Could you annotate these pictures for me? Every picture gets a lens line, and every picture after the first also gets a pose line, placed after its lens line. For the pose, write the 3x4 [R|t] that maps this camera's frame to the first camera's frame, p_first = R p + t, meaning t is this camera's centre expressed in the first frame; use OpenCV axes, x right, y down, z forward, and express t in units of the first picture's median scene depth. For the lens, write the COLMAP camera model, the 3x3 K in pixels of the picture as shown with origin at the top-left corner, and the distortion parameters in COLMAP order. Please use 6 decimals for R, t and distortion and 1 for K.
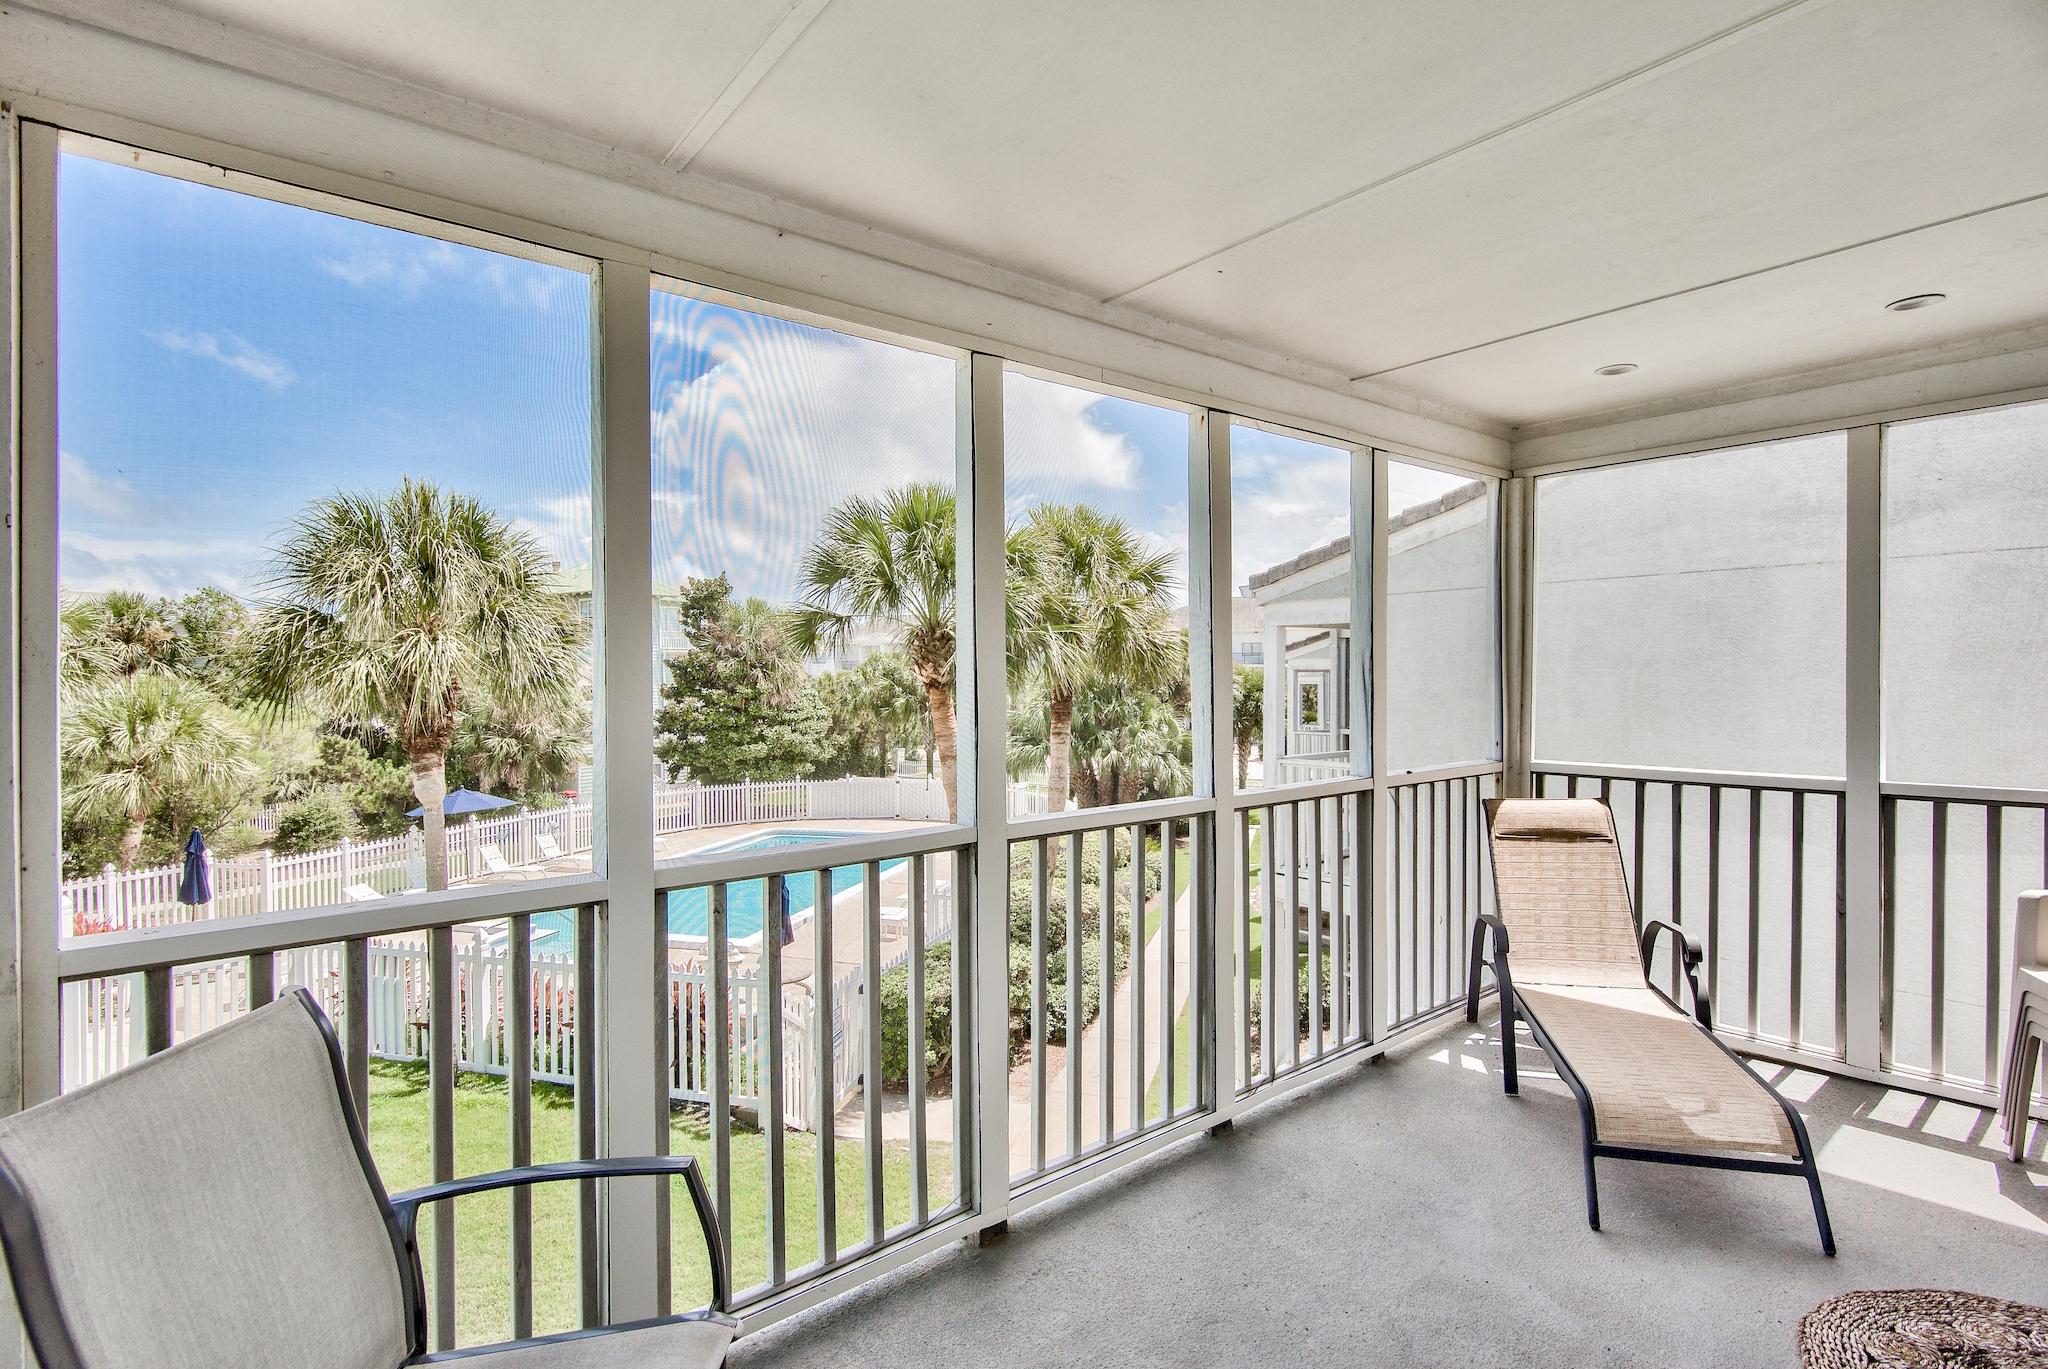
lens RADIAL K [[976.4, 0, 1024.0], [0, 976.4, 684.5], [0, 0, 1]] dist [0.002687, 0.000601]
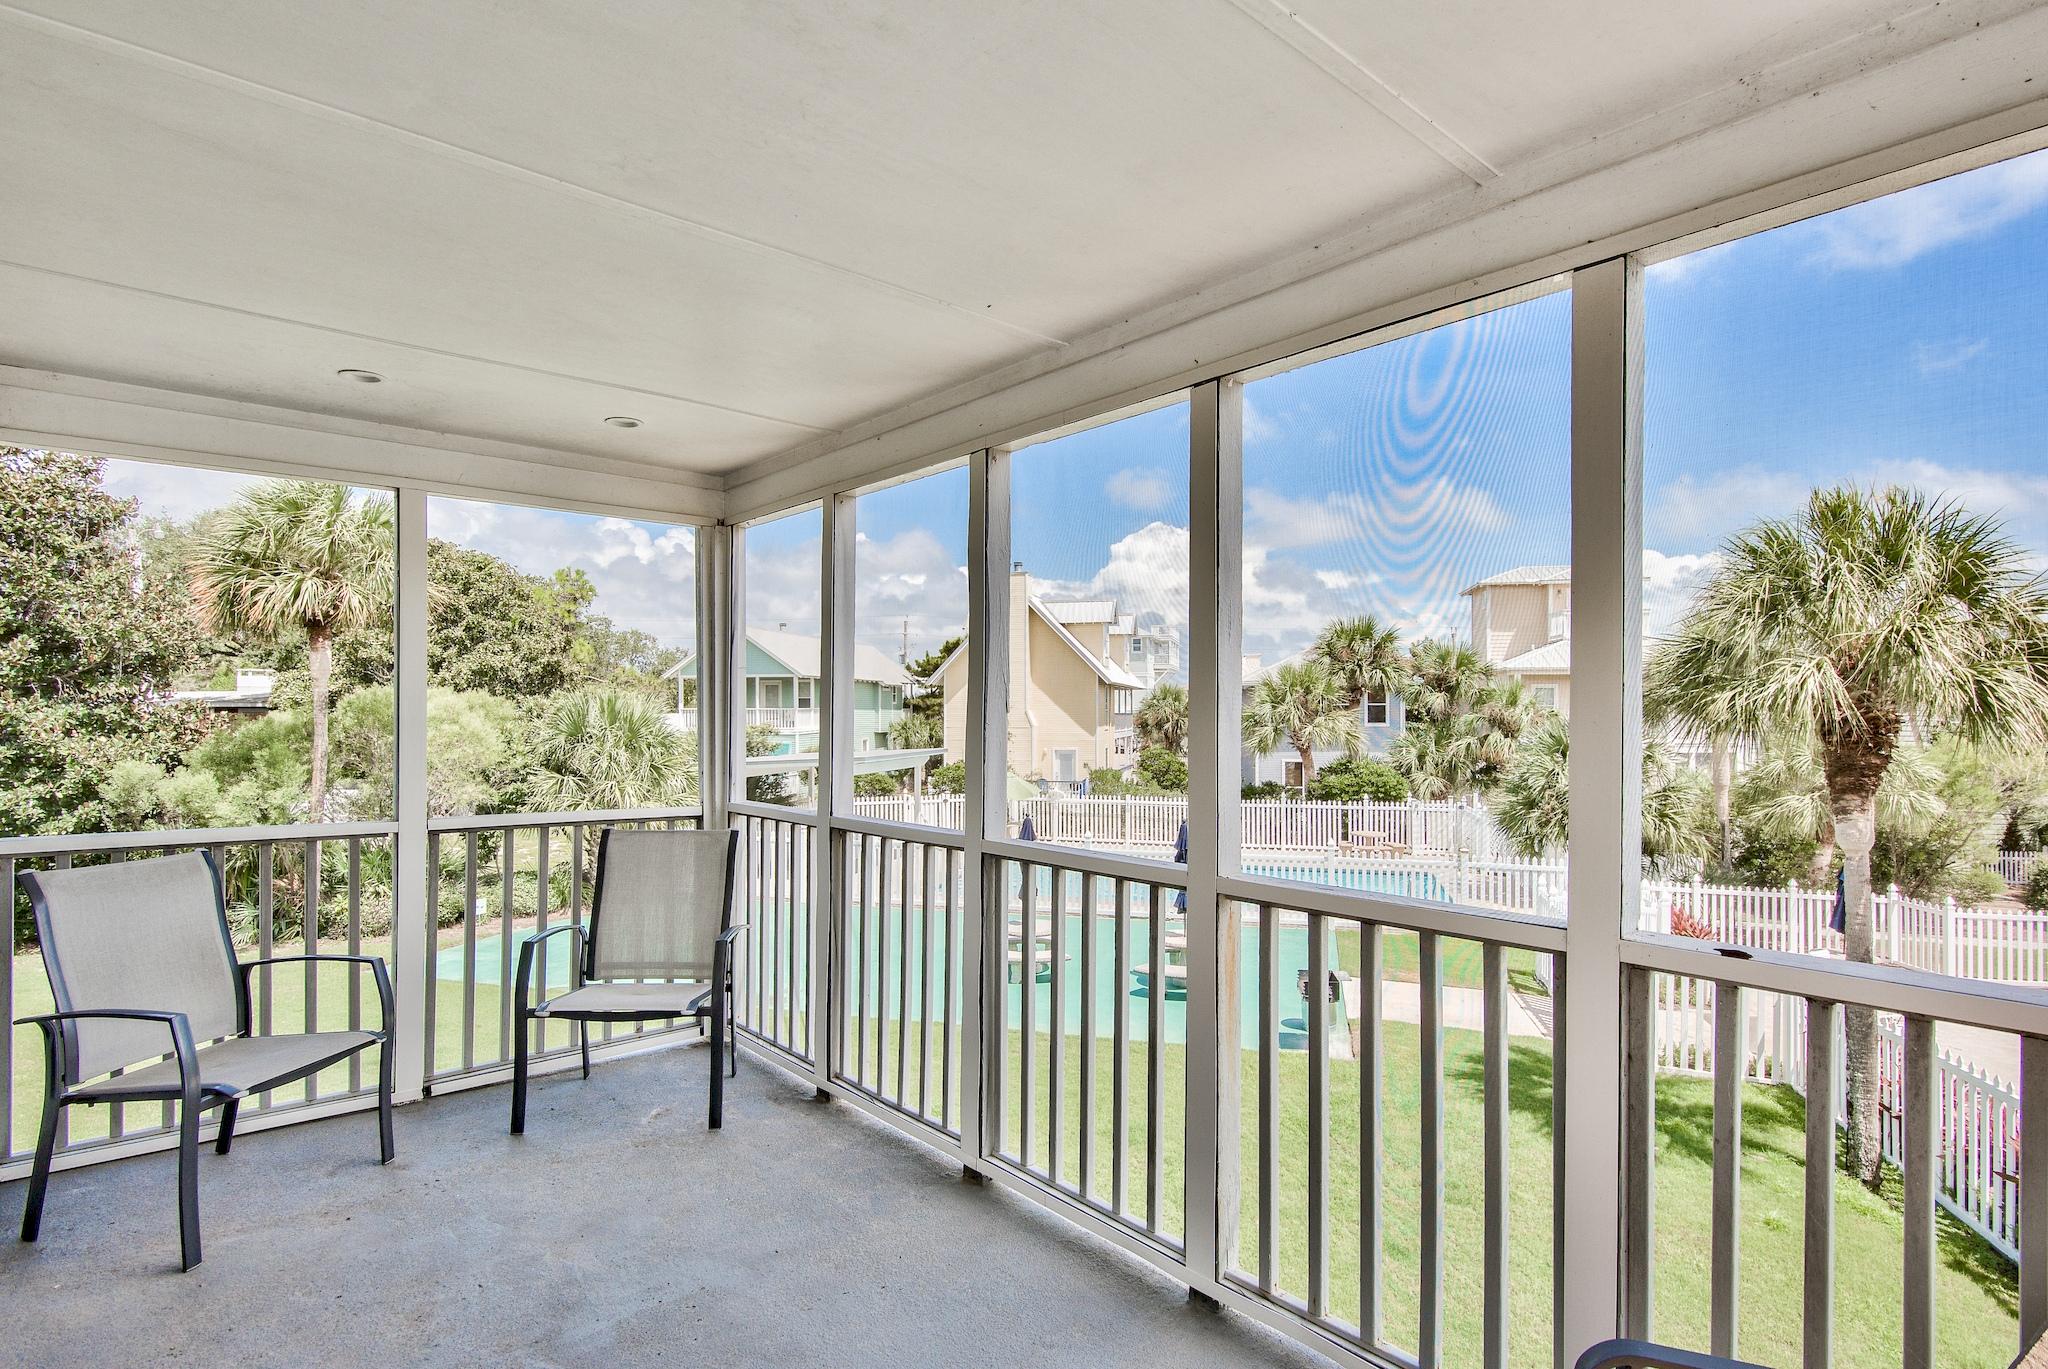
lens RADIAL K [[1032.1, 0, 1046.8], [0, 1032.1, 700.4], [0, 0, 1]] dist [0.000088, -0.000042]
pose [[0.056196, 0.001015, -0.998419, 0.994458], [-0.011962, 0.999928, 0.000344, -0.022476], [0.998348, 0.011924, 0.056204, 0.806092]]
